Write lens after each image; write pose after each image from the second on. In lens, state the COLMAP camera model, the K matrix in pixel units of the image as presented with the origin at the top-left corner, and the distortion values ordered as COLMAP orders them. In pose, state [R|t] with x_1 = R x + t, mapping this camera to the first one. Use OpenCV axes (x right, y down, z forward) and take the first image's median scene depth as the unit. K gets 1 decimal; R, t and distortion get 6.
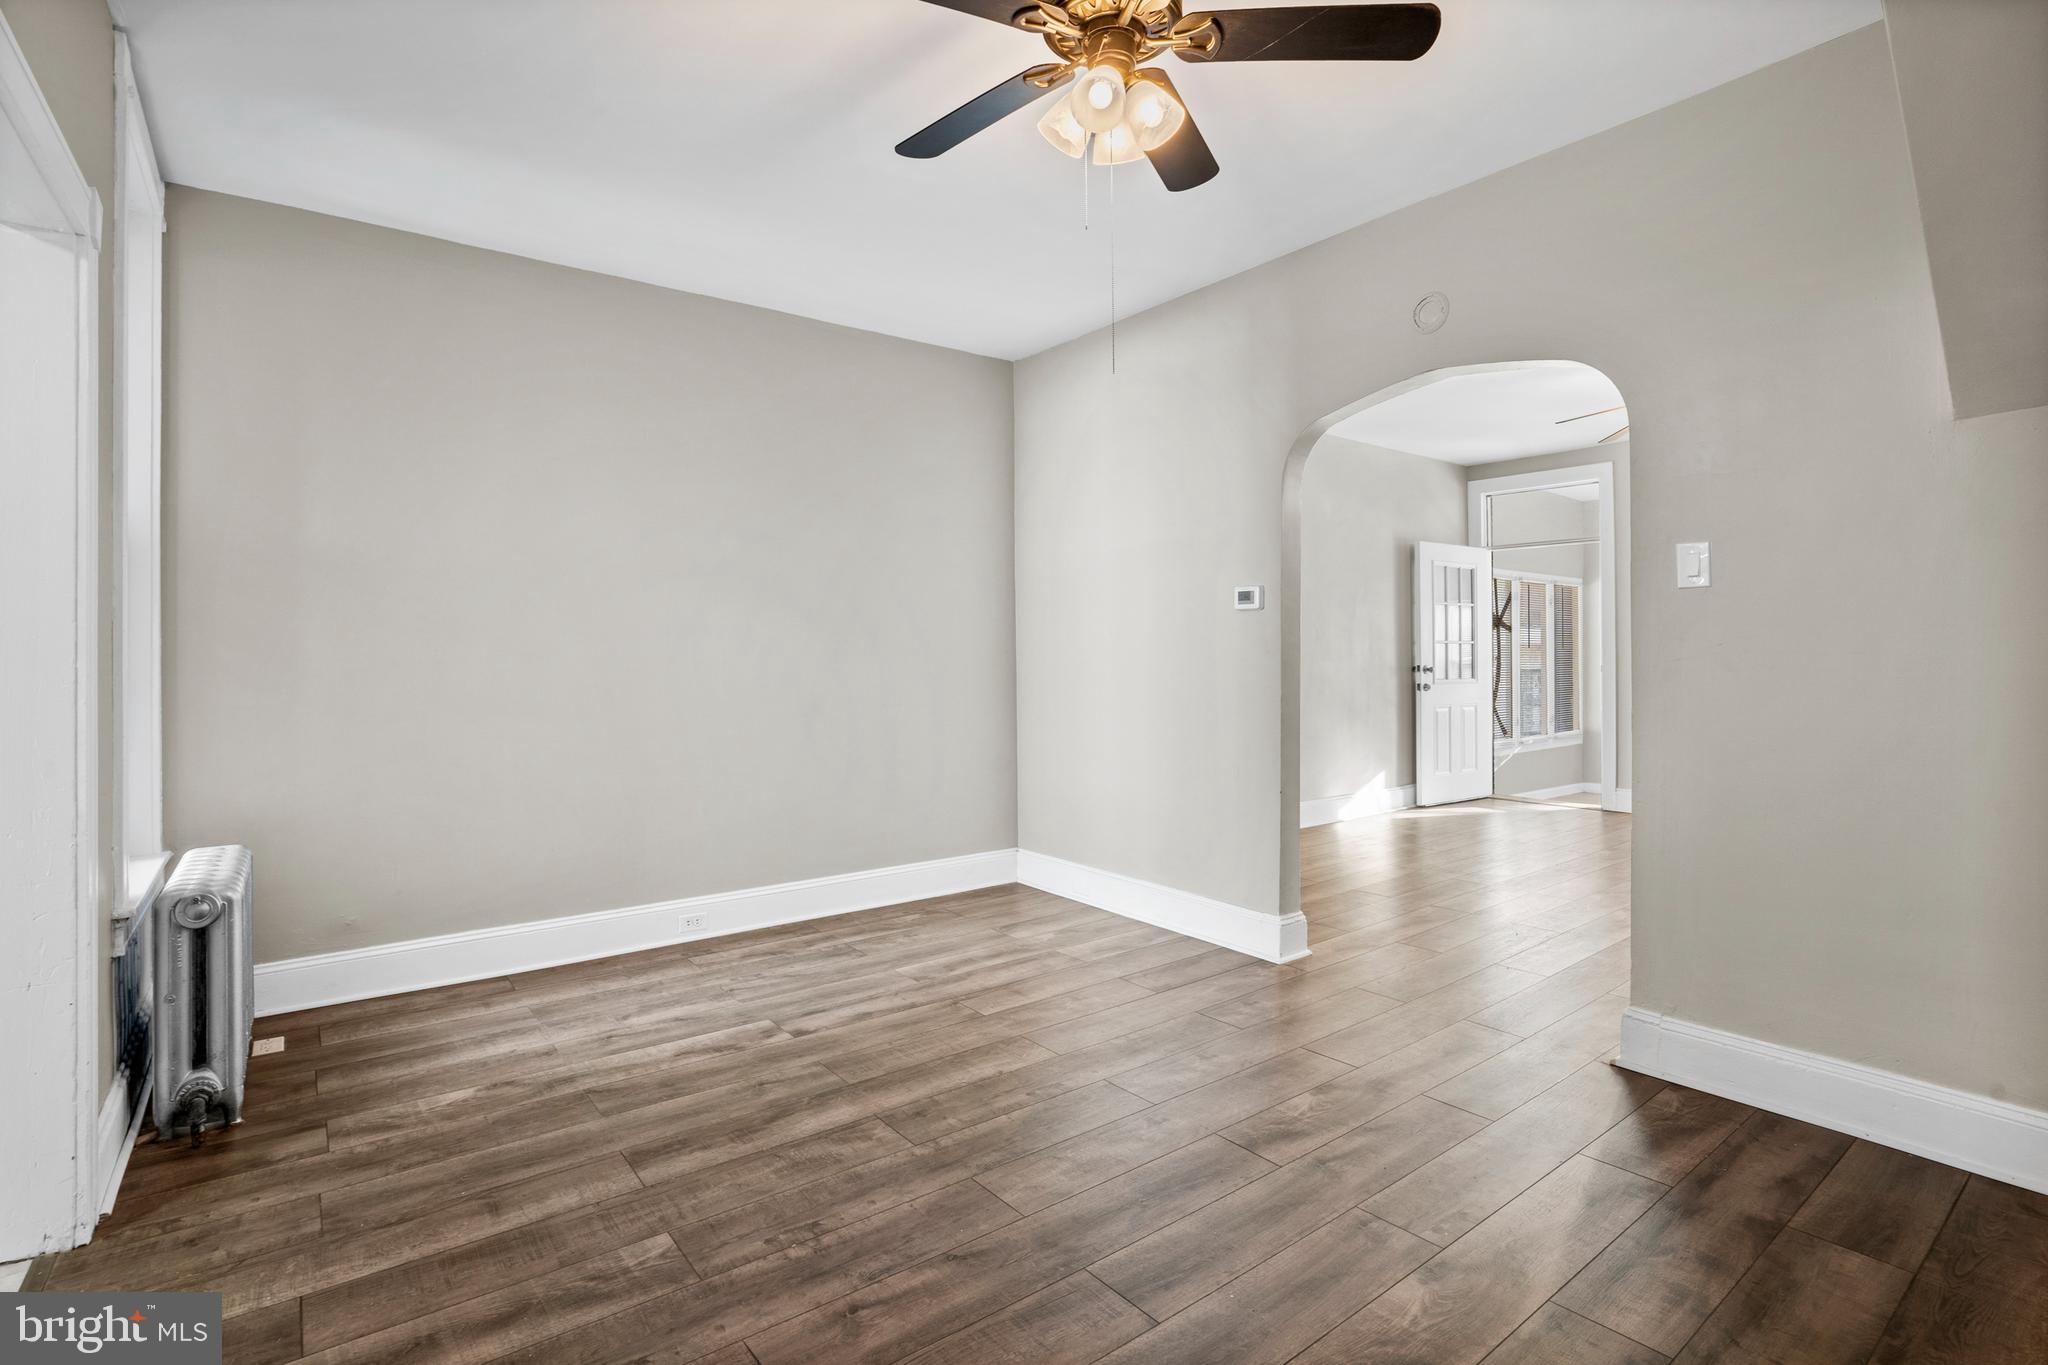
lens RADIAL K [[978.1, 0, 1024.2], [0, 978.1, 650.4], [0, 0, 1]] dist [-0.058675, 0.021394]
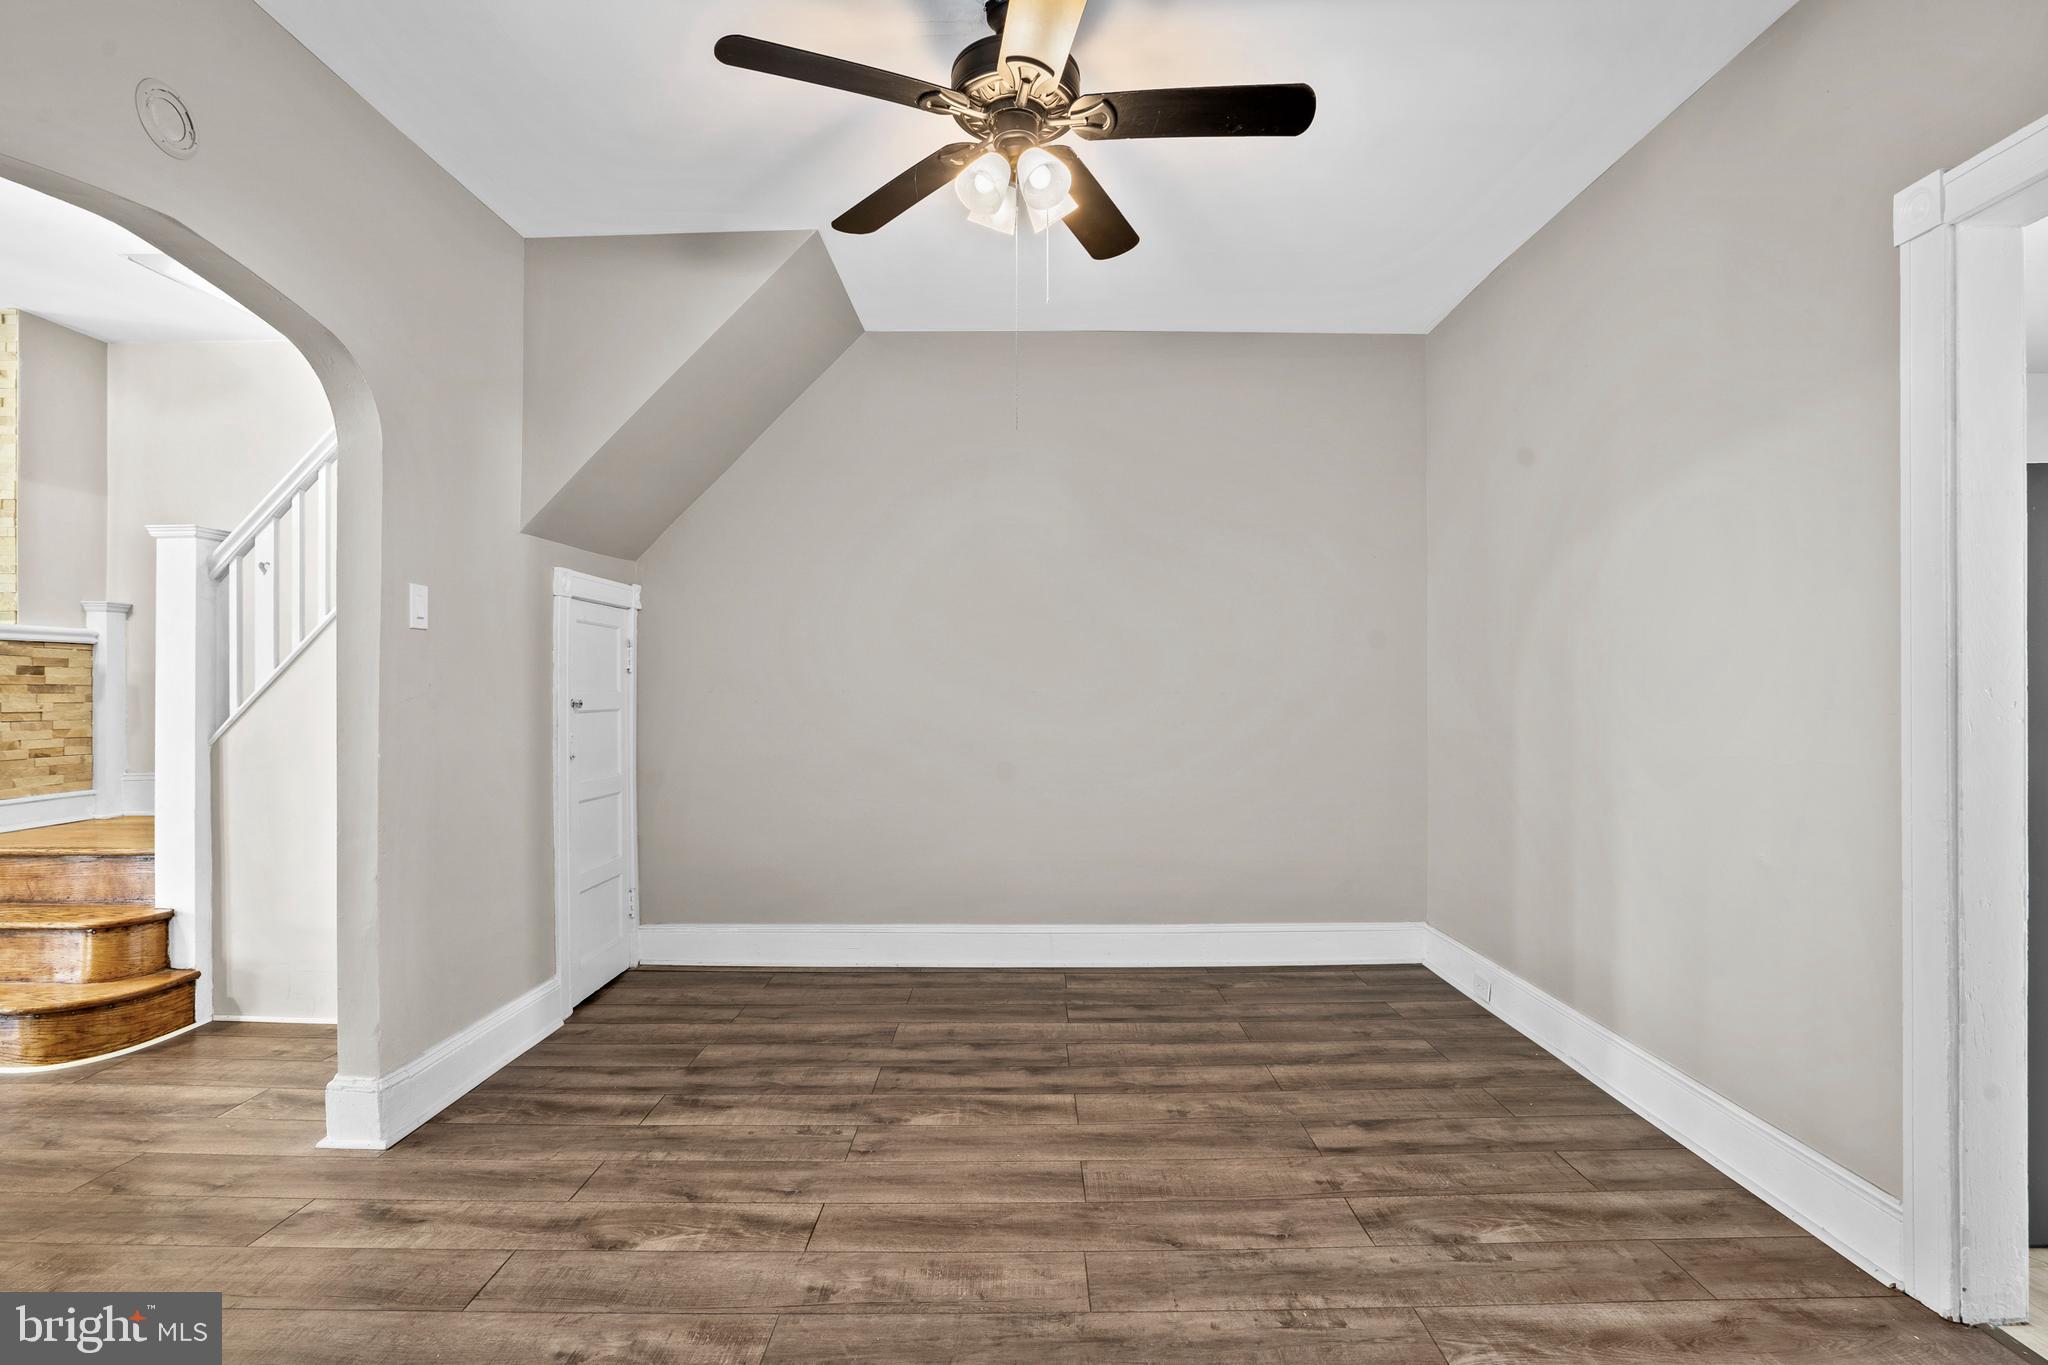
lens RADIAL K [[978.1, 0, 1034.9], [0, 978.1, 685.6], [0, 0, 1]] dist [-0.058675, 0.021394]
pose [[-0.799249, 0.013154, 0.600856, -0.437371], [0.005562, 0.999880, -0.014490, 0.013138], [-0.600974, -0.008239, -0.799226, 1.419004]]
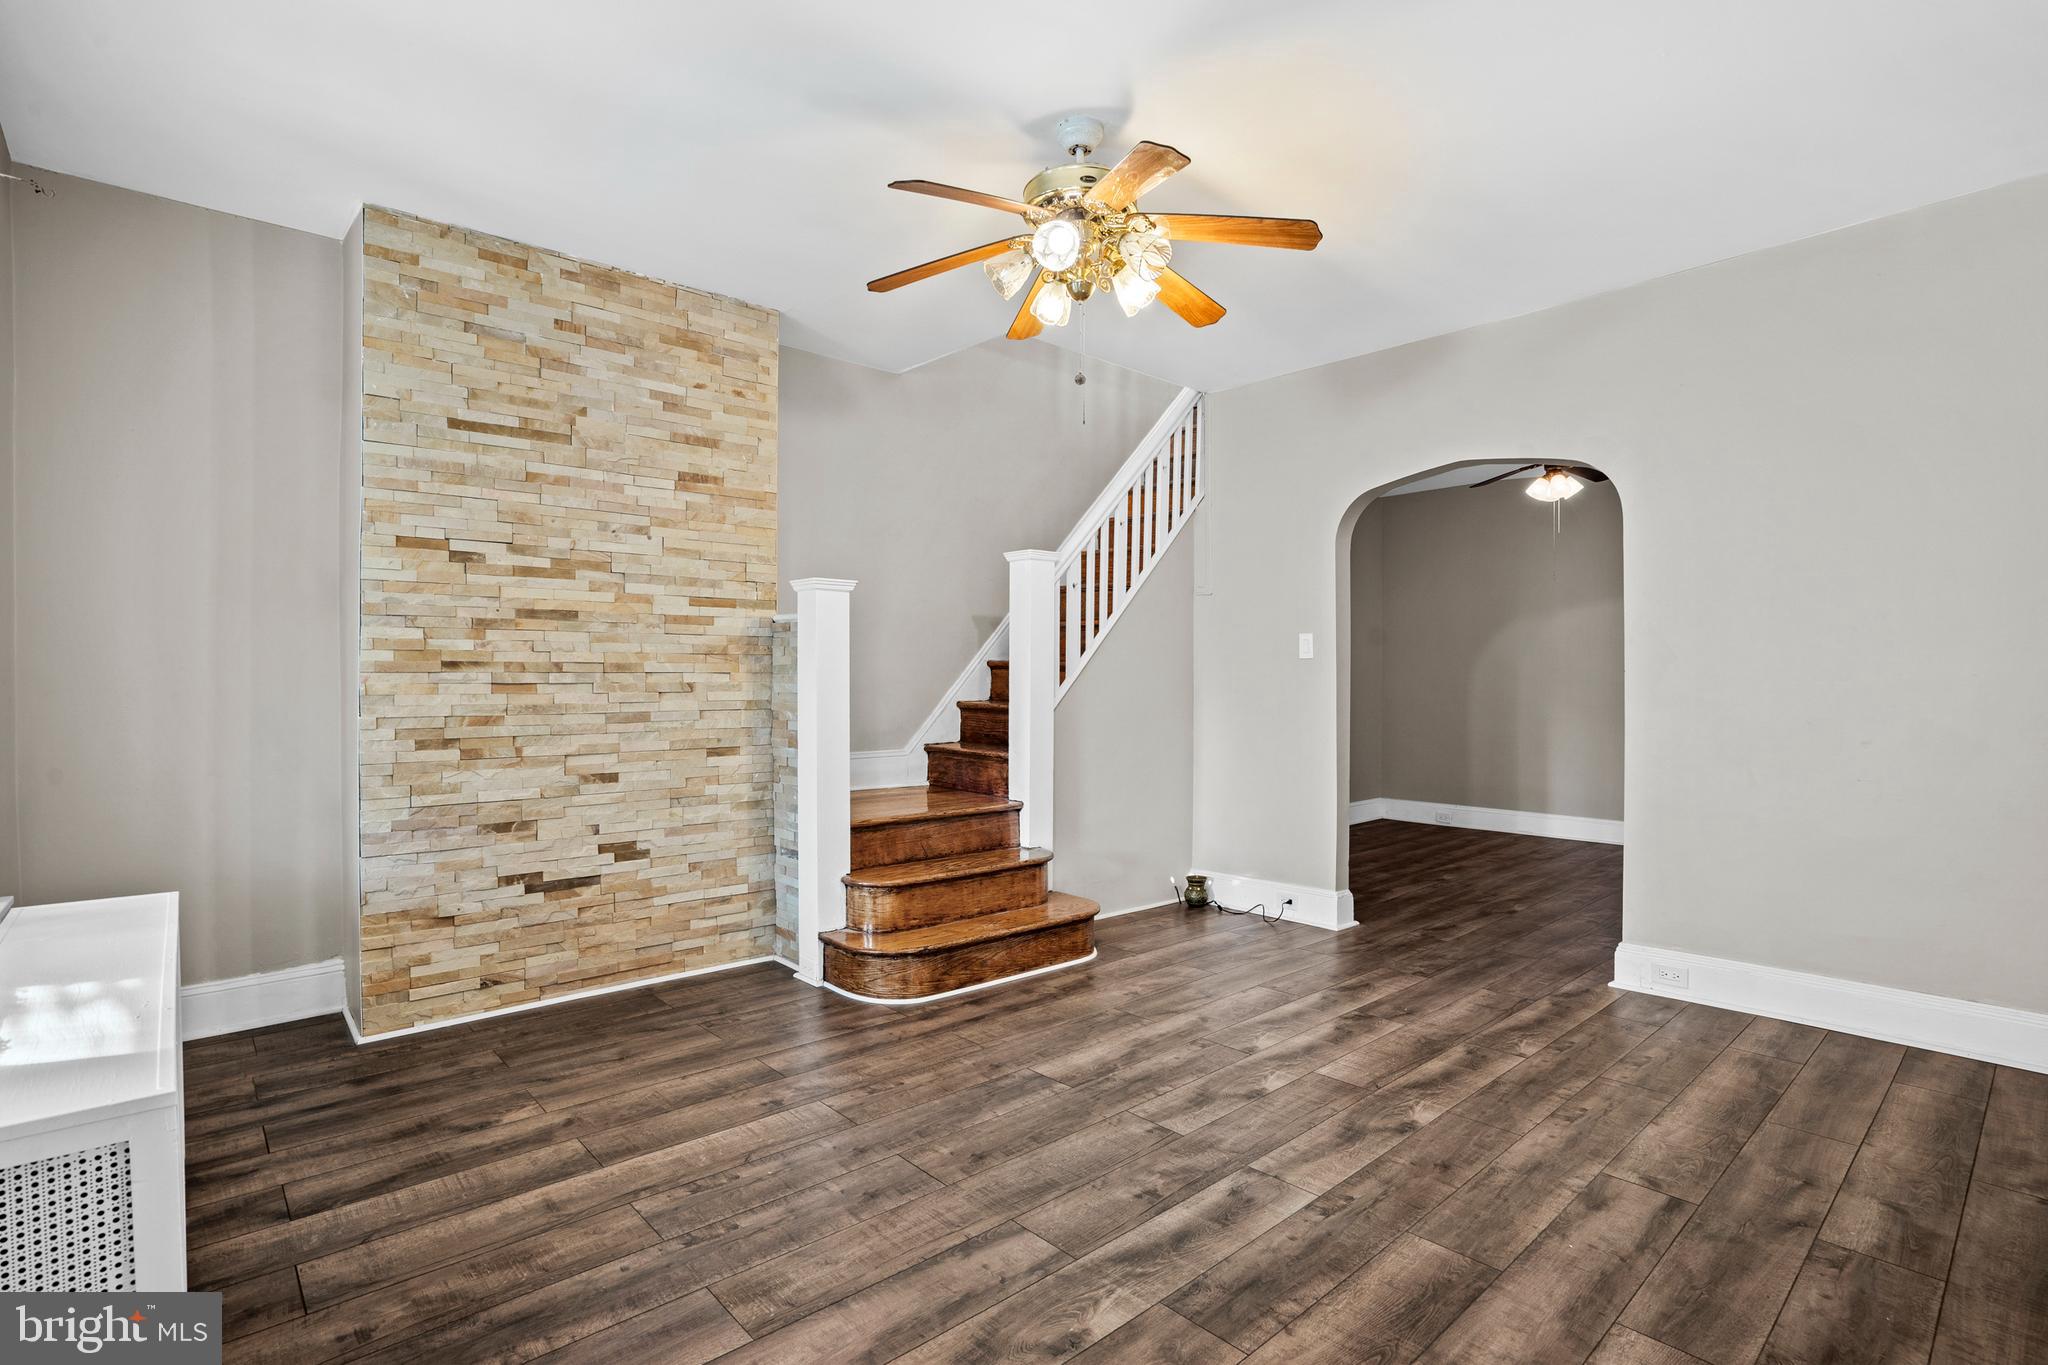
lens RADIAL K [[978.1, 0, 1044.8], [0, 978.1, 673.5], [0, 0, 1]] dist [-0.058675, 0.021394]
pose [[-0.995715, 0.006688, -0.092229, 1.390867], [0.007987, 0.999874, -0.013718, 0.009253], [0.092126, -0.014396, -0.995643, 2.791061]]
